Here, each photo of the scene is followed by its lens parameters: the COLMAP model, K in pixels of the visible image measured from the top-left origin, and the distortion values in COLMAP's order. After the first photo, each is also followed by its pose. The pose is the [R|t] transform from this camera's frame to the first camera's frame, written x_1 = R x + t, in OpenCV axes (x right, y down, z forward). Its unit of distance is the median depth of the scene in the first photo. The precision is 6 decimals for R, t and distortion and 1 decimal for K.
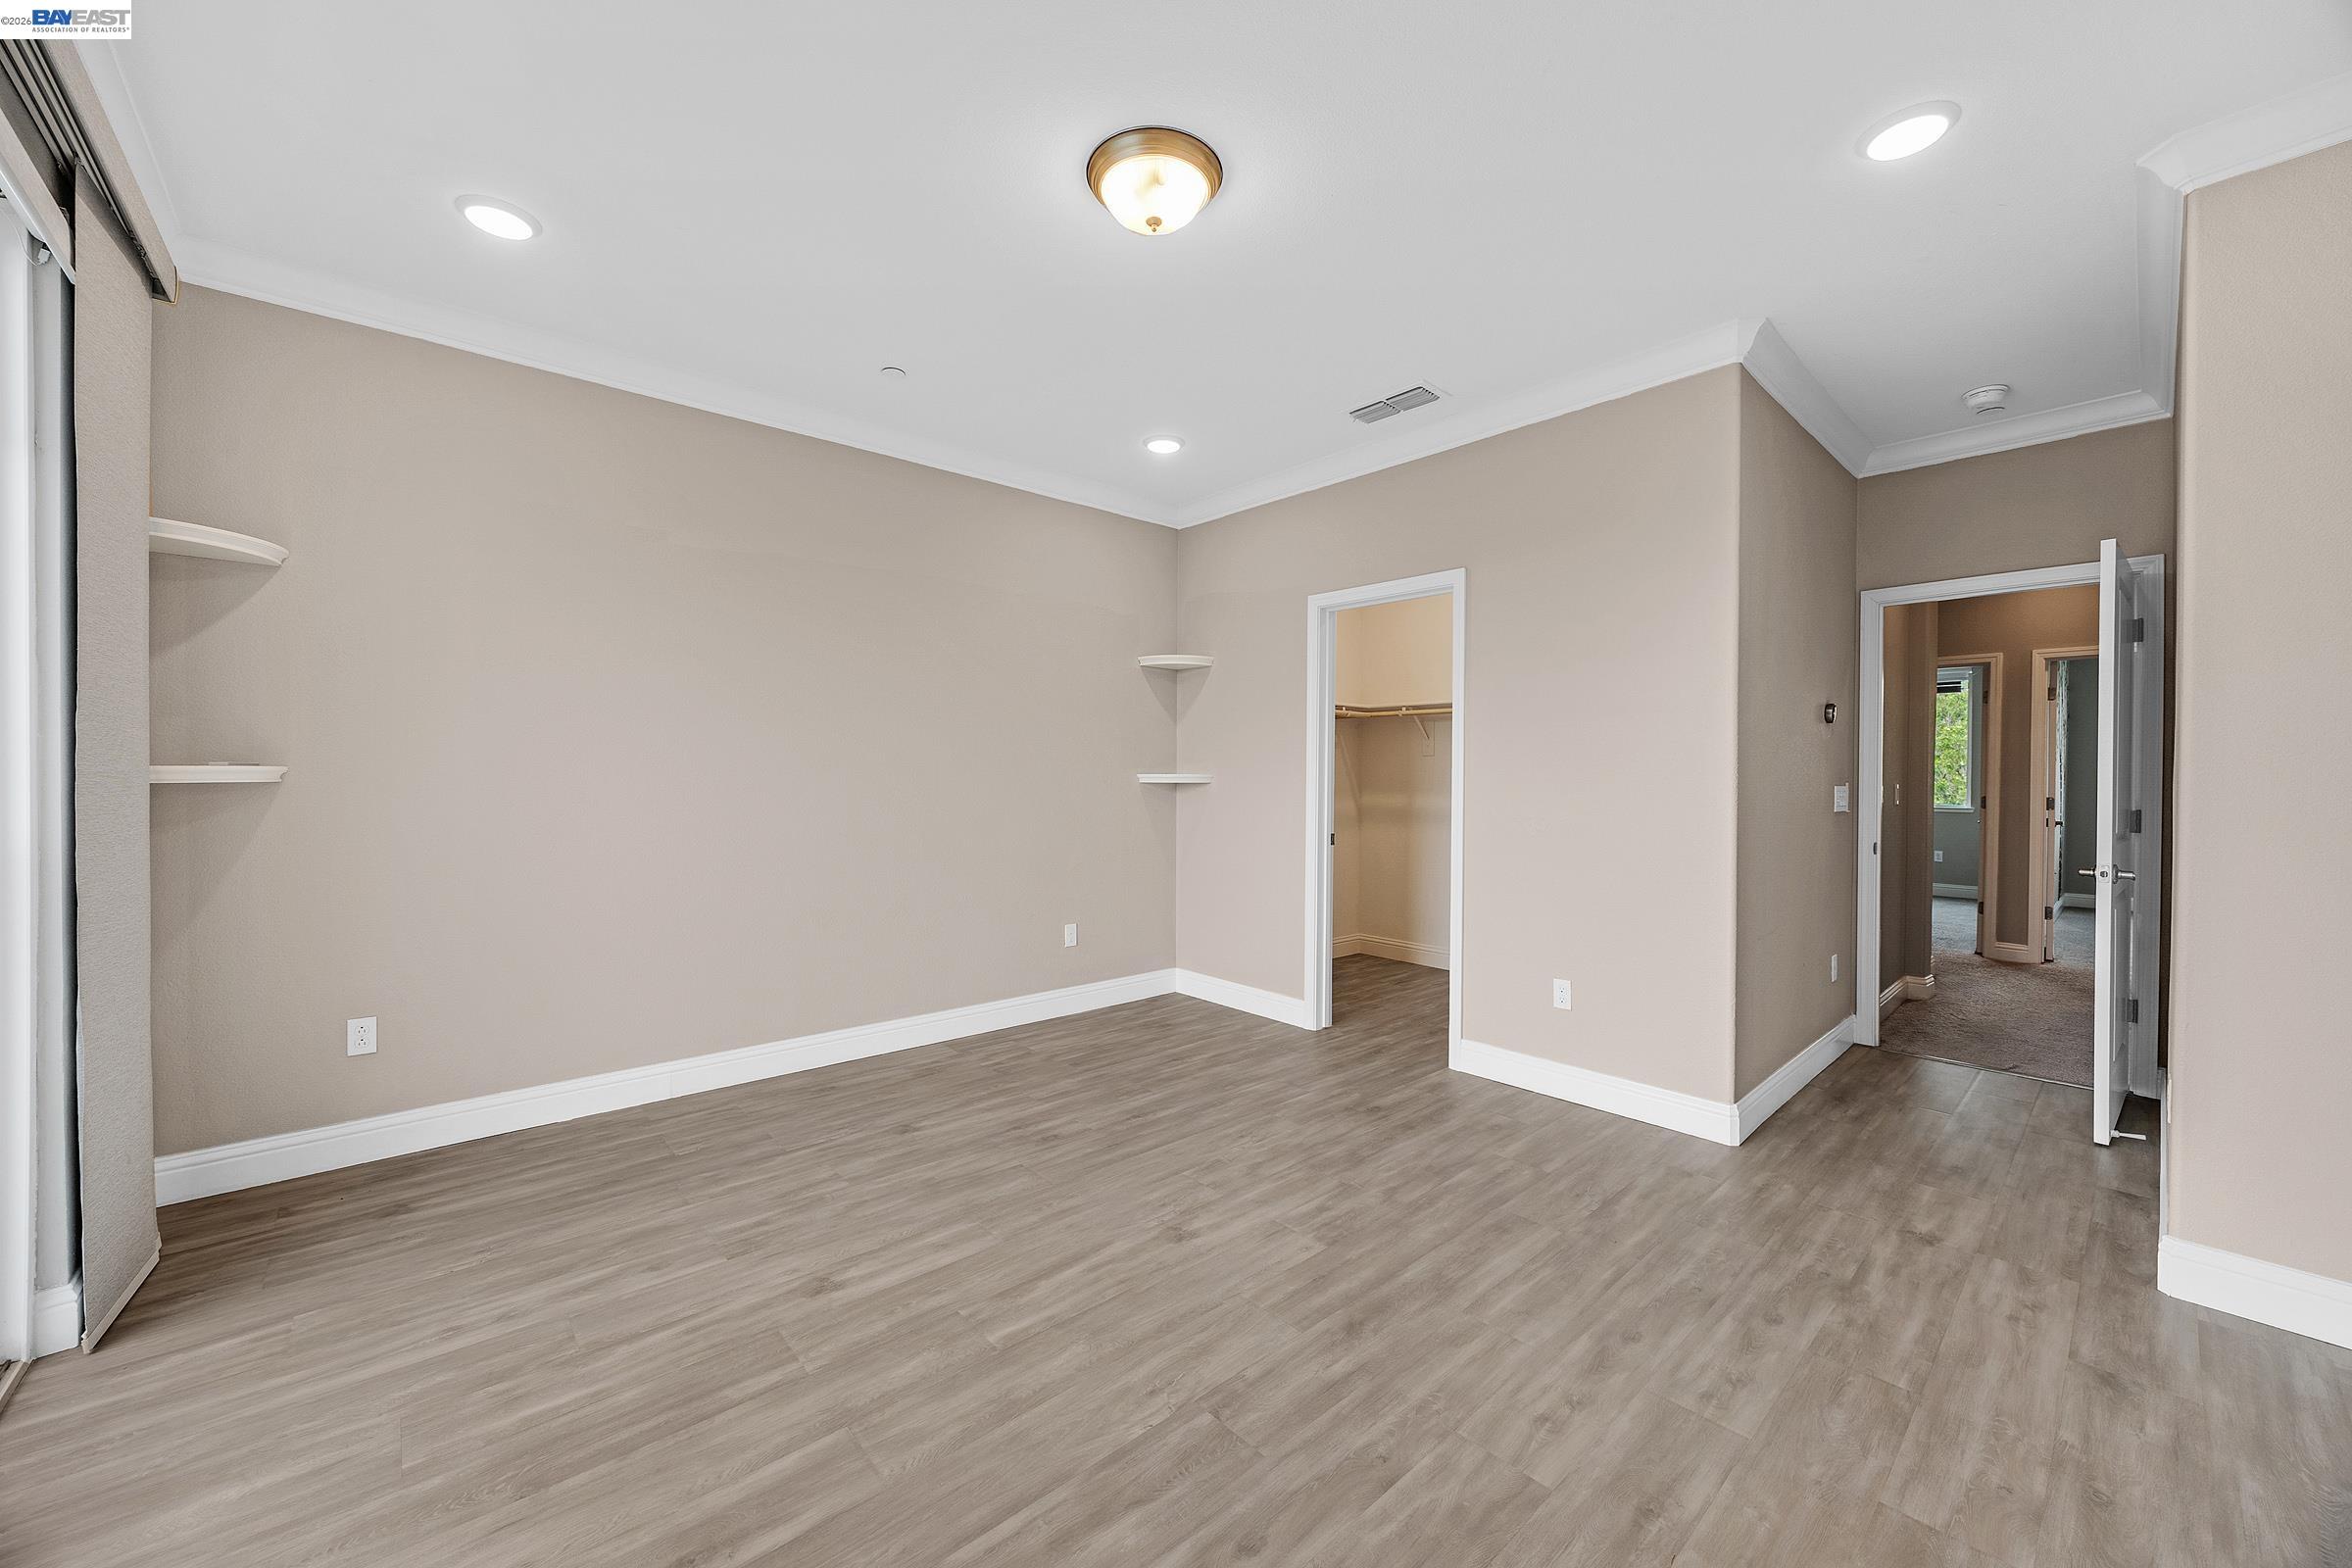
lens RADIAL K [[882.1, 0, 1173.6], [0, 882.1, 783.2], [0, 0, 1]] dist [0.000968, 0.000245]
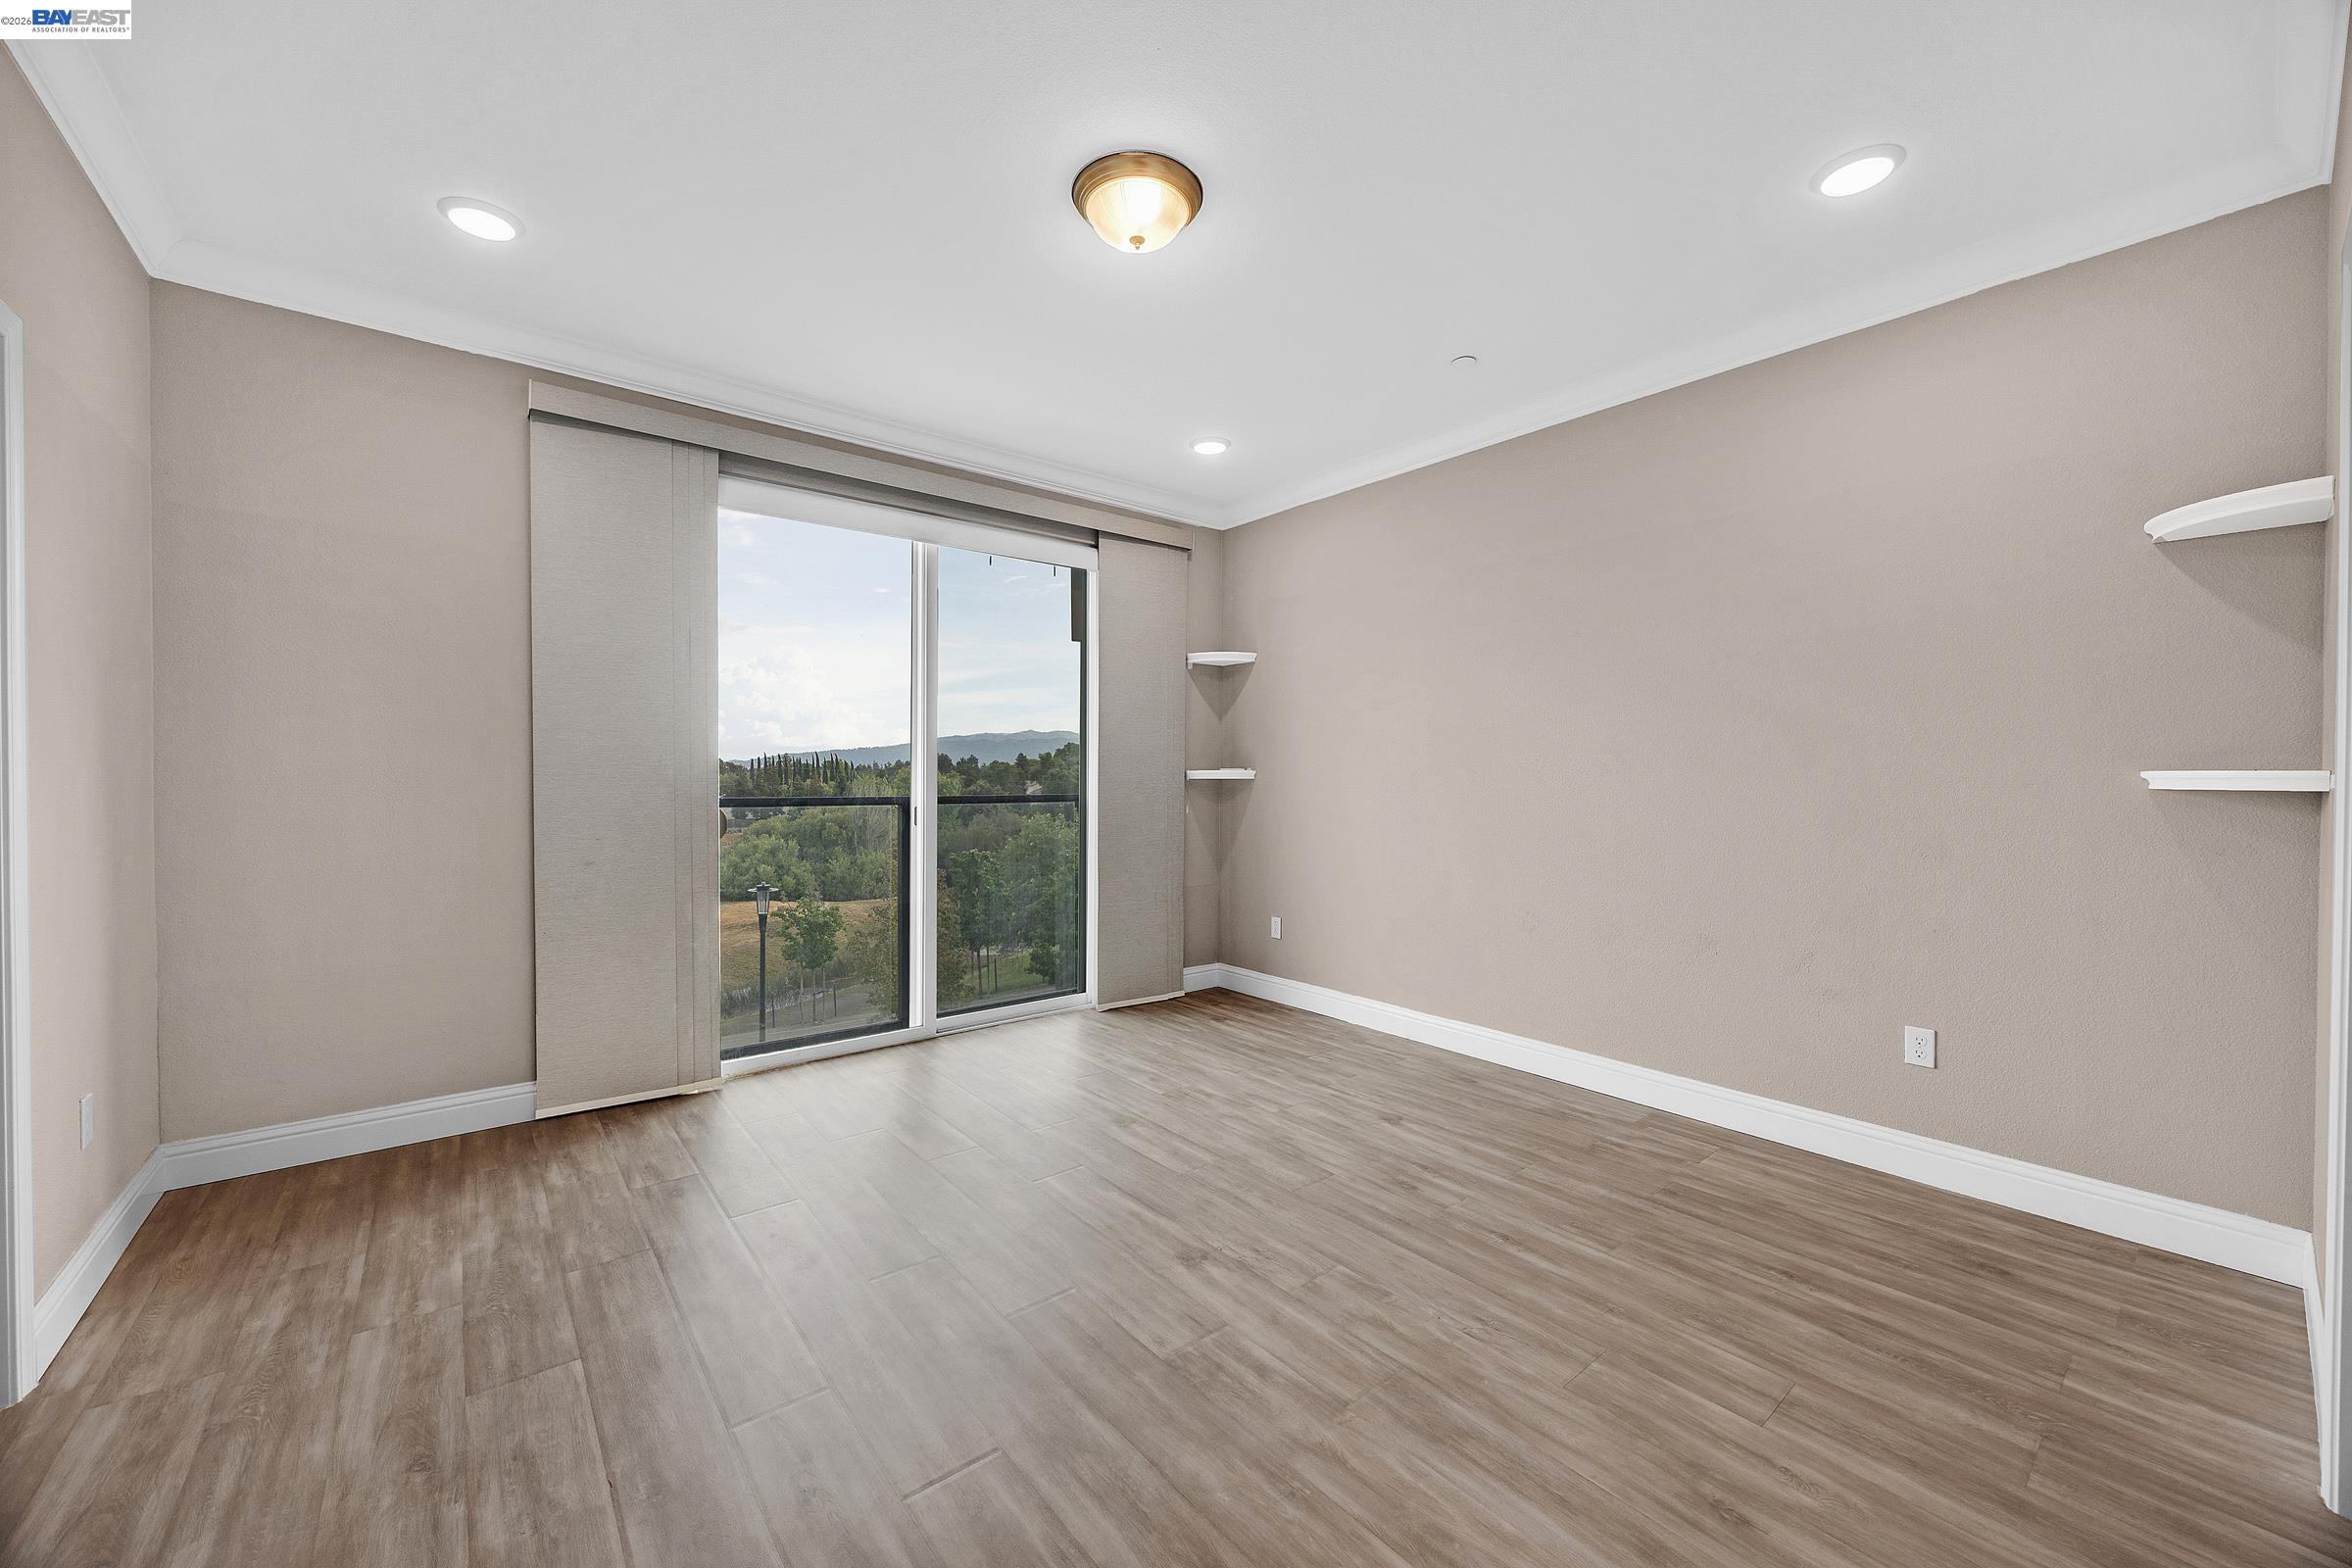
lens RADIAL K [[882.1, 0, 1173.6], [0, 882.1, 783.2], [0, 0, 1]] dist [0.000968, 0.000245]
pose [[-0.044569, 0.001710, -0.999005, 0.716498], [-0.009566, 0.999952, 0.002139, -0.000162], [0.998961, 0.009652, -0.044550, 0.764943]]
